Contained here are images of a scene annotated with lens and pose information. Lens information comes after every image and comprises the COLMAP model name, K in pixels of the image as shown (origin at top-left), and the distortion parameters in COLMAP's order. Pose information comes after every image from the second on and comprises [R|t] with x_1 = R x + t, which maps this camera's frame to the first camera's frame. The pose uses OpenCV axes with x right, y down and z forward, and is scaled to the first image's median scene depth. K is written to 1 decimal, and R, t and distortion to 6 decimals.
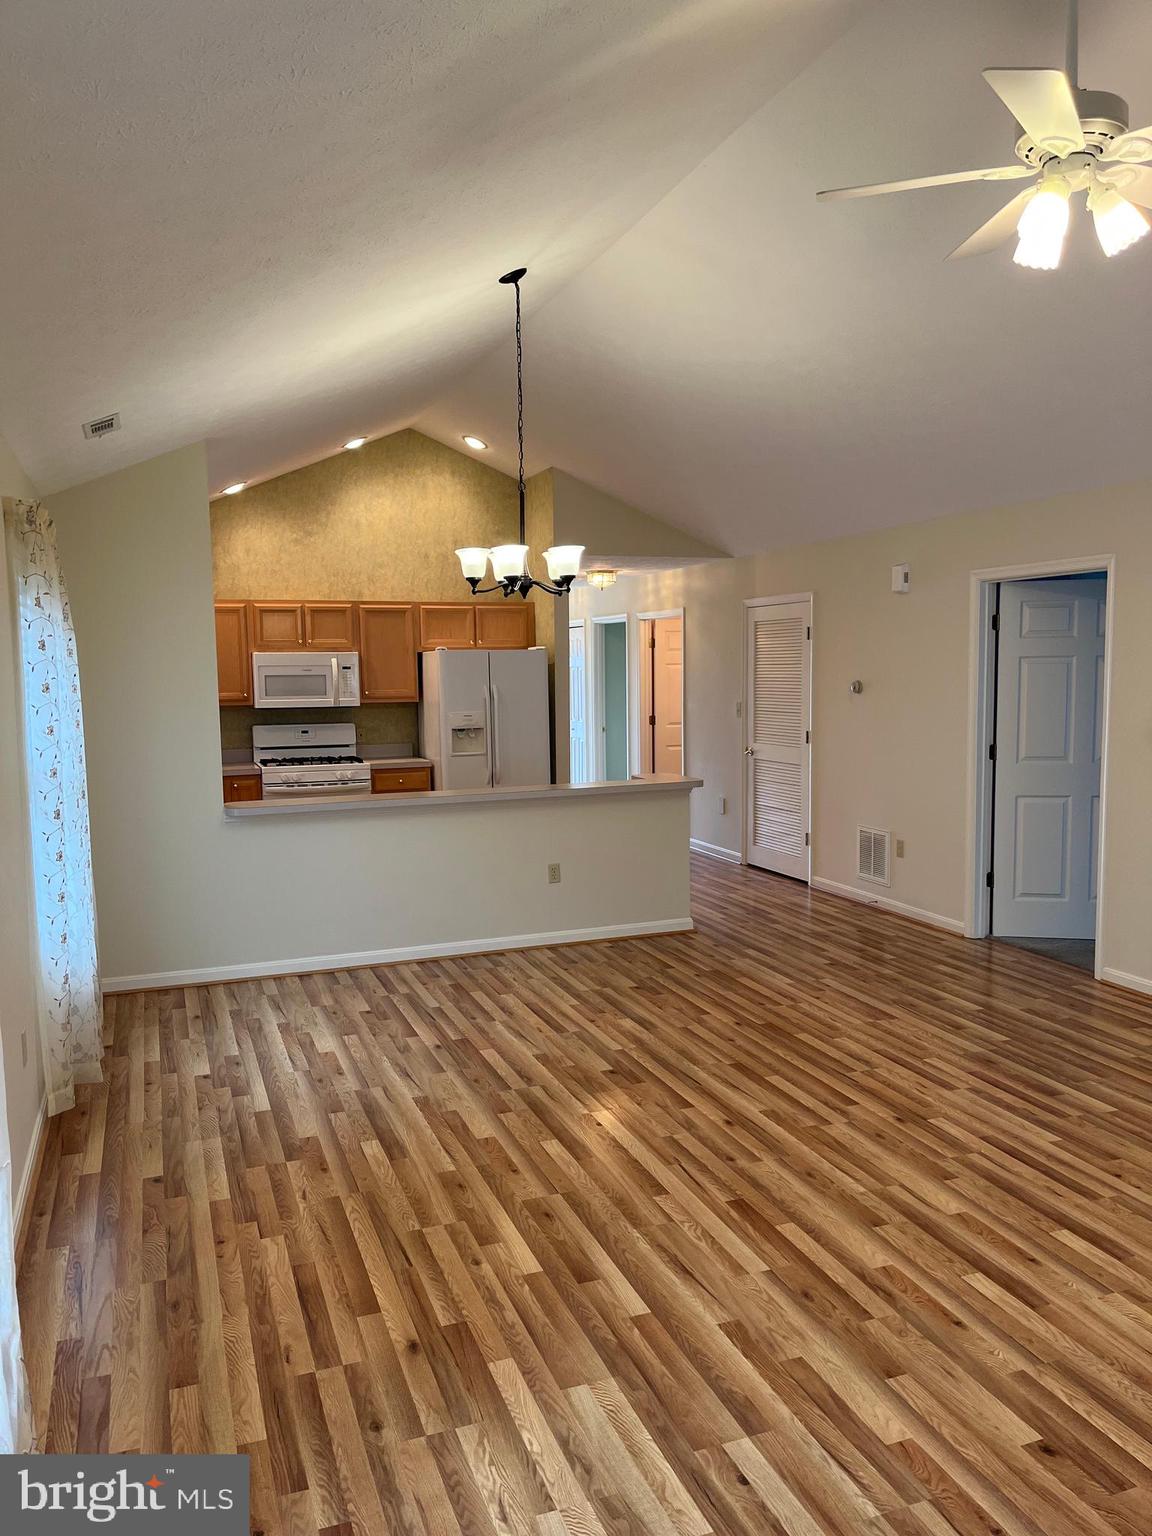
lens RADIAL K [[1154.9, 0, 576.3], [0, 1154.9, 770.0], [0, 0, 1]] dist [0.002516, 0.000134]
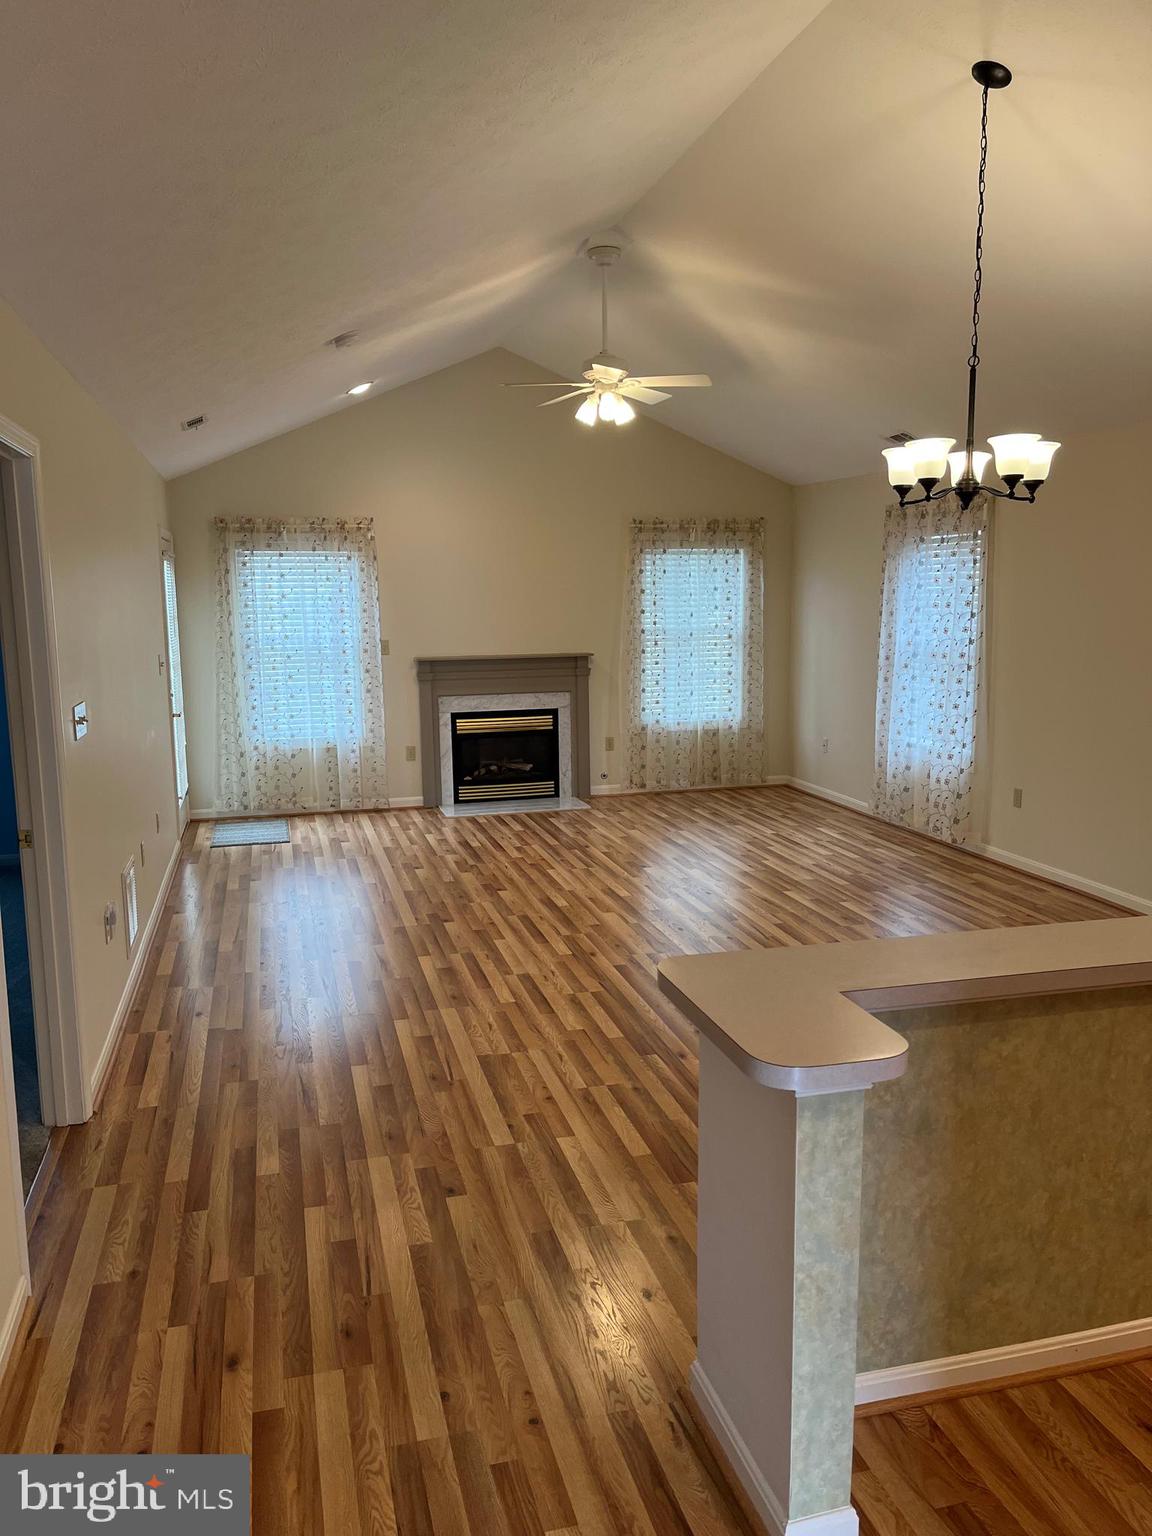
lens RADIAL K [[1154.9, 0, 574.5], [0, 1154.9, 768.1], [0, 0, 1]] dist [0.002516, 0.000134]
pose [[-0.994991, 0.015081, 0.098822, 0.154669], [0.038599, 0.969849, 0.240632, -0.196328], [-0.092213, 0.243241, -0.965573, 2.020204]]
